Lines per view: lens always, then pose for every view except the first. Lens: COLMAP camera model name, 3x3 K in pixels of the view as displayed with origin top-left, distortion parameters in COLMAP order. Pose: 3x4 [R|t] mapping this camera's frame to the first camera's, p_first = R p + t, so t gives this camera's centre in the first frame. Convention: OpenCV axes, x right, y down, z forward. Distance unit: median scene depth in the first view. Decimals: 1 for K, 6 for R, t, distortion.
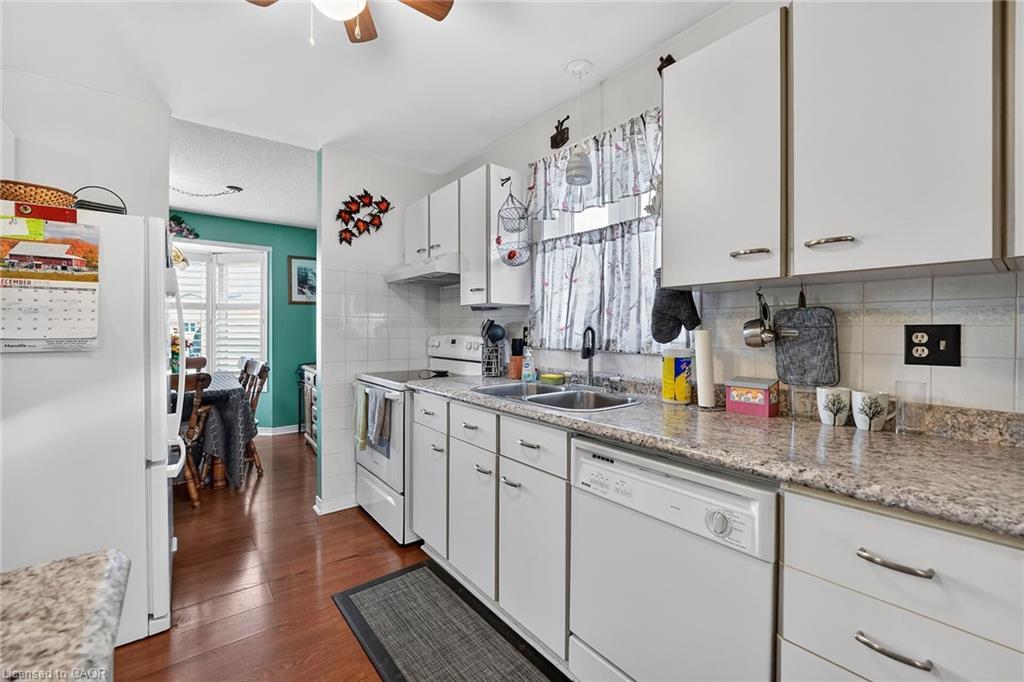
lens RADIAL K [[426.4, 0, 509.8], [0, 426.4, 330.2], [0, 0, 1]] dist [-0.007432, -0.001544]
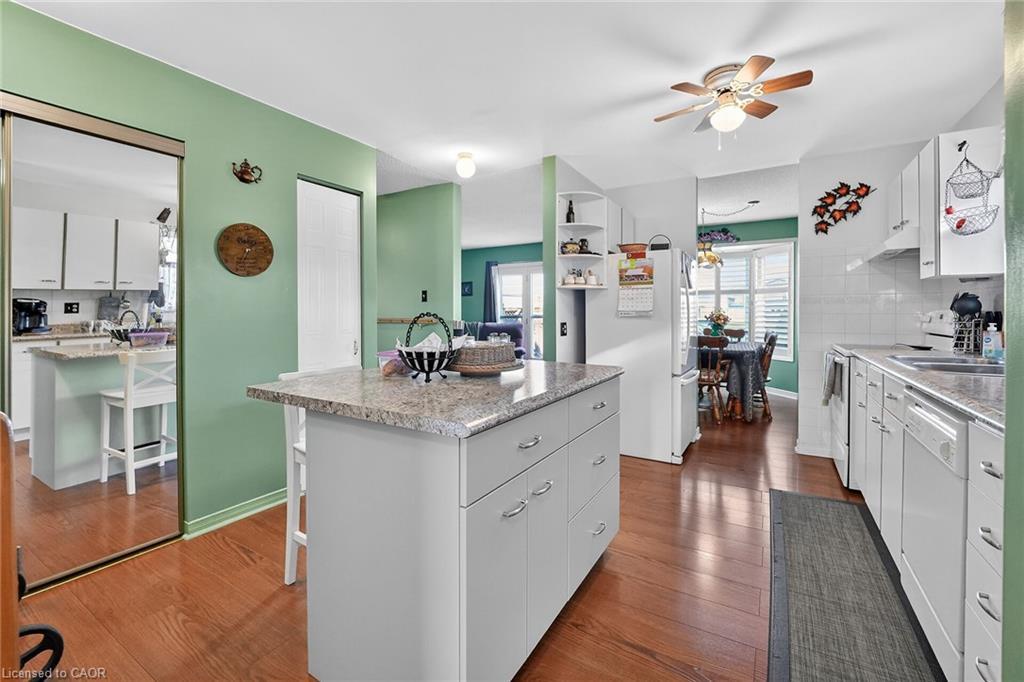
lens RADIAL K [[426.4, 0, 509.9], [0, 426.4, 317.9], [0, 0, 1]] dist [-0.007432, -0.001544]
pose [[0.341658, 0.007241, -0.939796, 0.486876], [0.003978, 0.999950, 0.009151, 0.020054], [0.939816, -0.006865, 0.341612, -0.249605]]
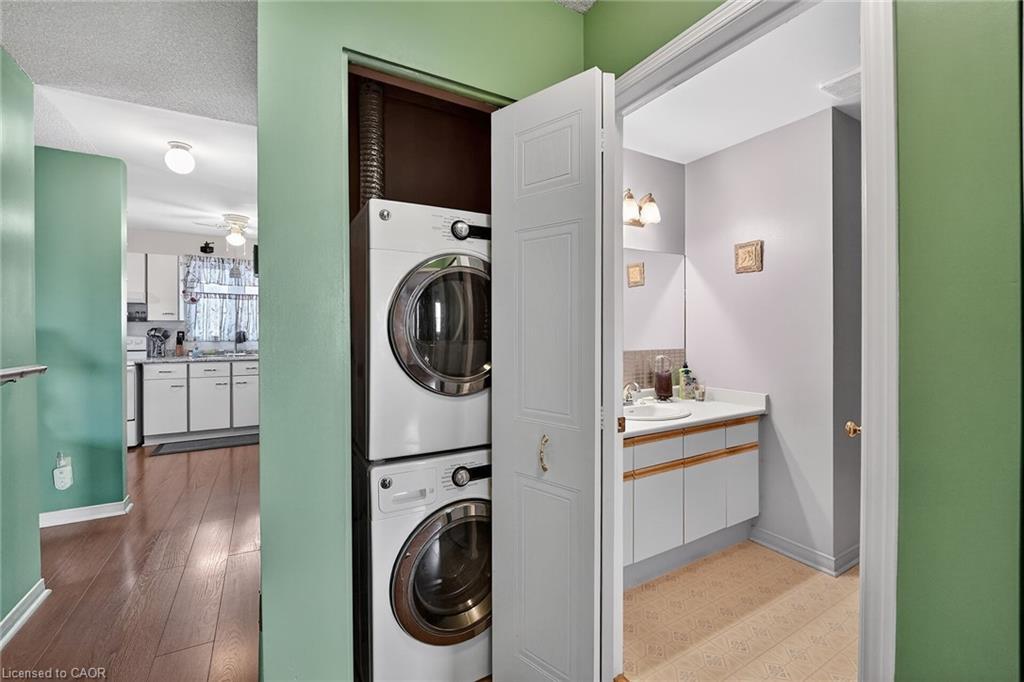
lens RADIAL K [[426.4, 0, 519.6], [0, 426.4, 329.6], [0, 0, 1]] dist [-0.007432, -0.001544]
pose [[0.139828, -0.005311, 0.990161, -1.741648], [-0.001629, 0.999983, 0.005594, -0.030184], [-0.990174, -0.002395, 0.139817, -0.900762]]
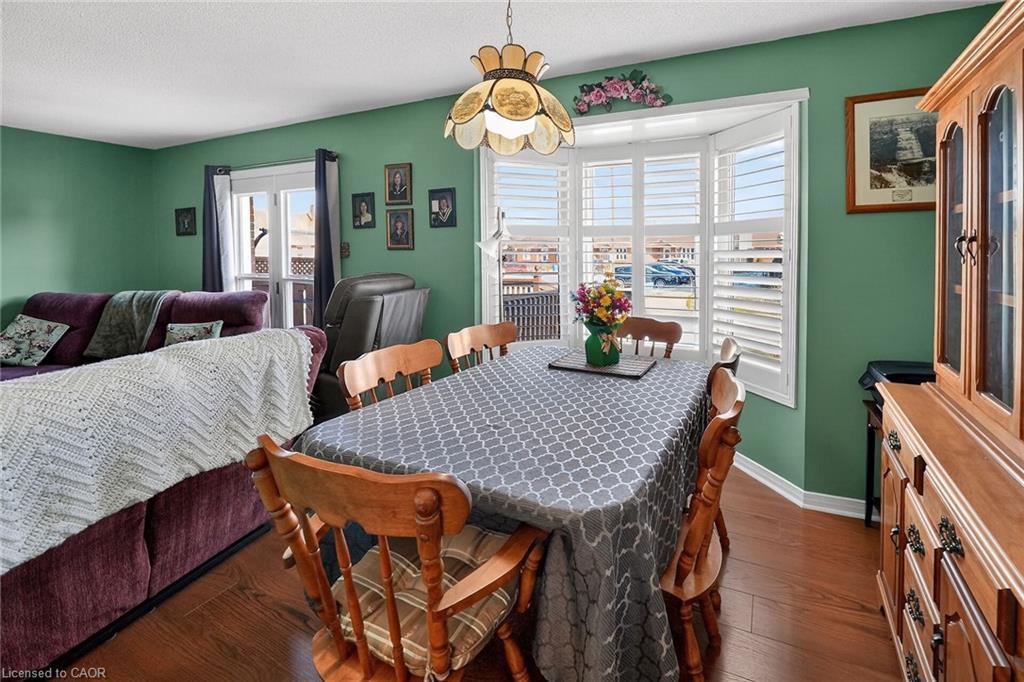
lens RADIAL K [[464.7, 0, 553.1], [0, 464.7, 270.4], [0, 0, 1]] dist [-0.006355, -0.000194]
pose [[0.454031, 0.021059, -0.890737, -0.452299], [0.000674, 0.999712, 0.023979, -0.029221], [0.890986, -0.011487, 0.453886, 0.999471]]
